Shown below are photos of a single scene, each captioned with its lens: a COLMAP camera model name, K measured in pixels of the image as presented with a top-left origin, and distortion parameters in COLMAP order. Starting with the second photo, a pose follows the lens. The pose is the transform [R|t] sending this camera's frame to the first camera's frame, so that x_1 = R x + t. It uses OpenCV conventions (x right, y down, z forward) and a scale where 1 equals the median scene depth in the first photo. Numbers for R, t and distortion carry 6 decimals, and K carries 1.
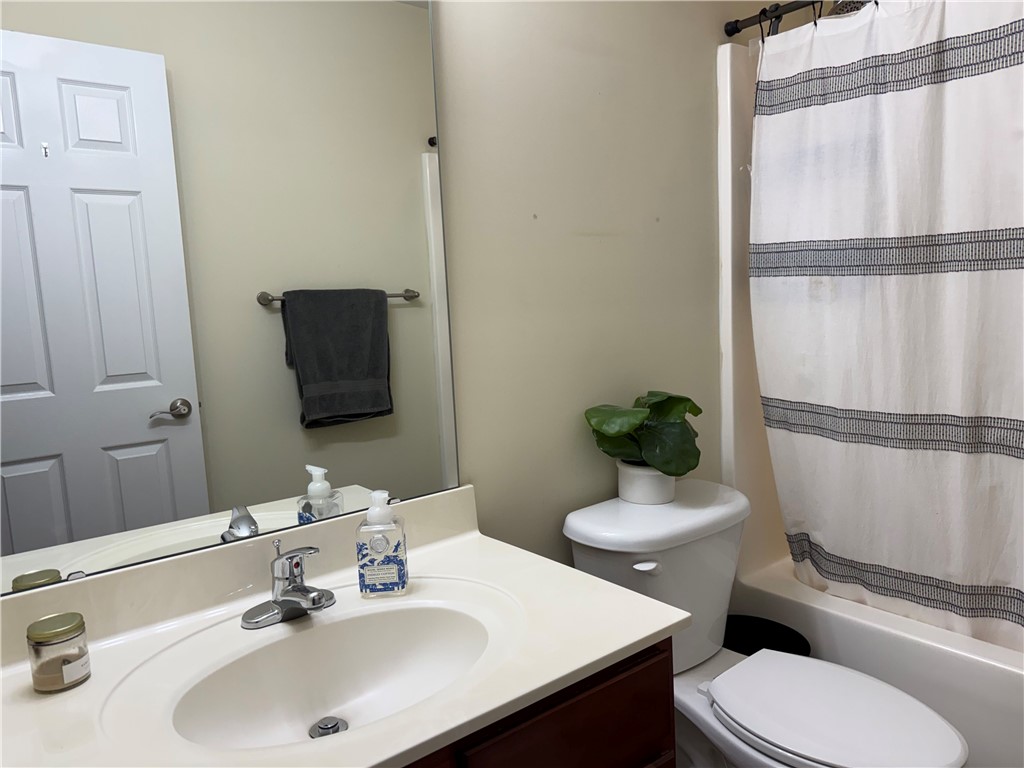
lens RADIAL K [[708.9, 0, 511.7], [0, 708.9, 382.7], [0, 0, 1]] dist [0.052887, -0.030362]
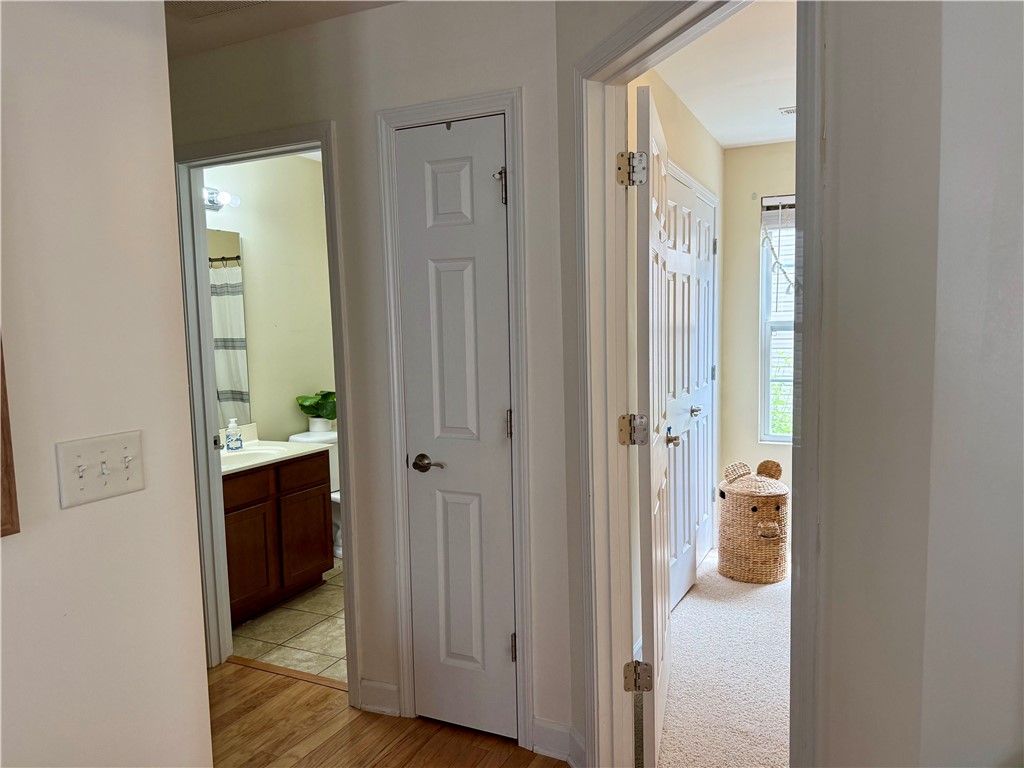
lens RADIAL K [[708.9, 0, 513.0], [0, 708.9, 384.6], [0, 0, 1]] dist [0.052887, -0.030362]
pose [[0.896401, -0.007387, 0.443183, -0.349886], [0.027113, 0.998903, -0.038191, 0.116551], [-0.442414, 0.046250, 0.895618, -1.745080]]
